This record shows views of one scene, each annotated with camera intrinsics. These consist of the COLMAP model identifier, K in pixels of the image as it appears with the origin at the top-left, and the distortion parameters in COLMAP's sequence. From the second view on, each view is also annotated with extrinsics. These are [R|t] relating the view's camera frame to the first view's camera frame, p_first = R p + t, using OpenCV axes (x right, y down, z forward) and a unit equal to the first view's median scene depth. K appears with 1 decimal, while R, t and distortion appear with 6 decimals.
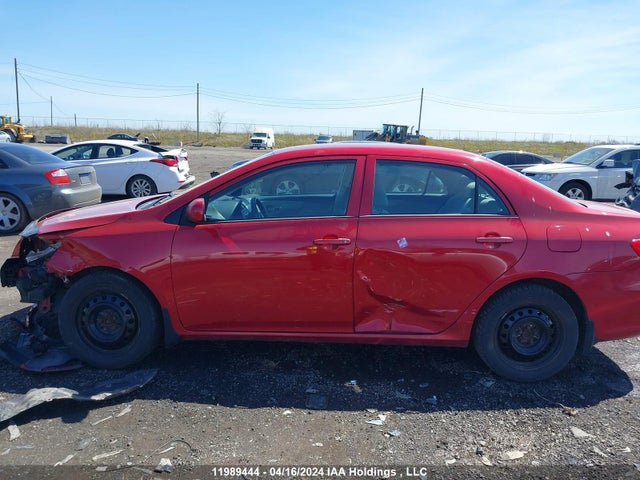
lens RADIAL K [[501.7, 0, 320.0], [0, 501.7, 240.0], [0, 0, 1]] dist [0.011436, -0.013404]
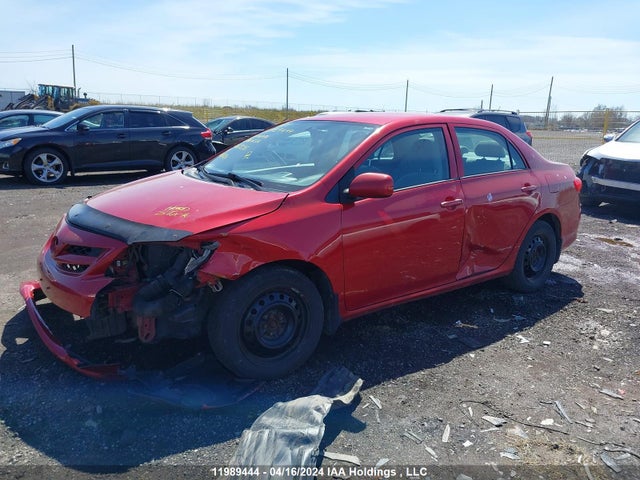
lens RADIAL K [[501.7, 0, 320.0], [0, 501.7, 240.0], [0, 0, 1]] dist [0.011436, -0.013404]
pose [[0.793441, -0.148818, 0.590173, -0.583049], [0.108489, 0.988700, 0.103456, -0.041806], [-0.598900, -0.018059, 0.800620, 0.183311]]
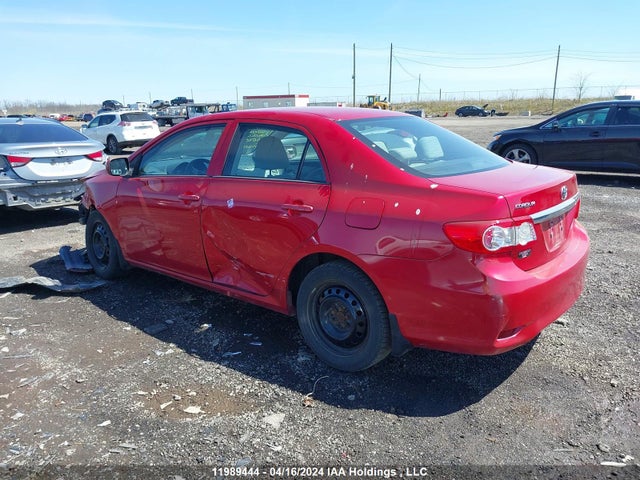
lens RADIAL K [[501.7, 0, 320.0], [0, 501.7, 240.0], [0, 0, 1]] dist [0.011436, -0.013404]
pose [[0.769459, 0.118691, -0.627571, 0.645065], [-0.084262, 0.992857, 0.084464, -0.014816], [0.633113, -0.012111, 0.773964, 0.200607]]
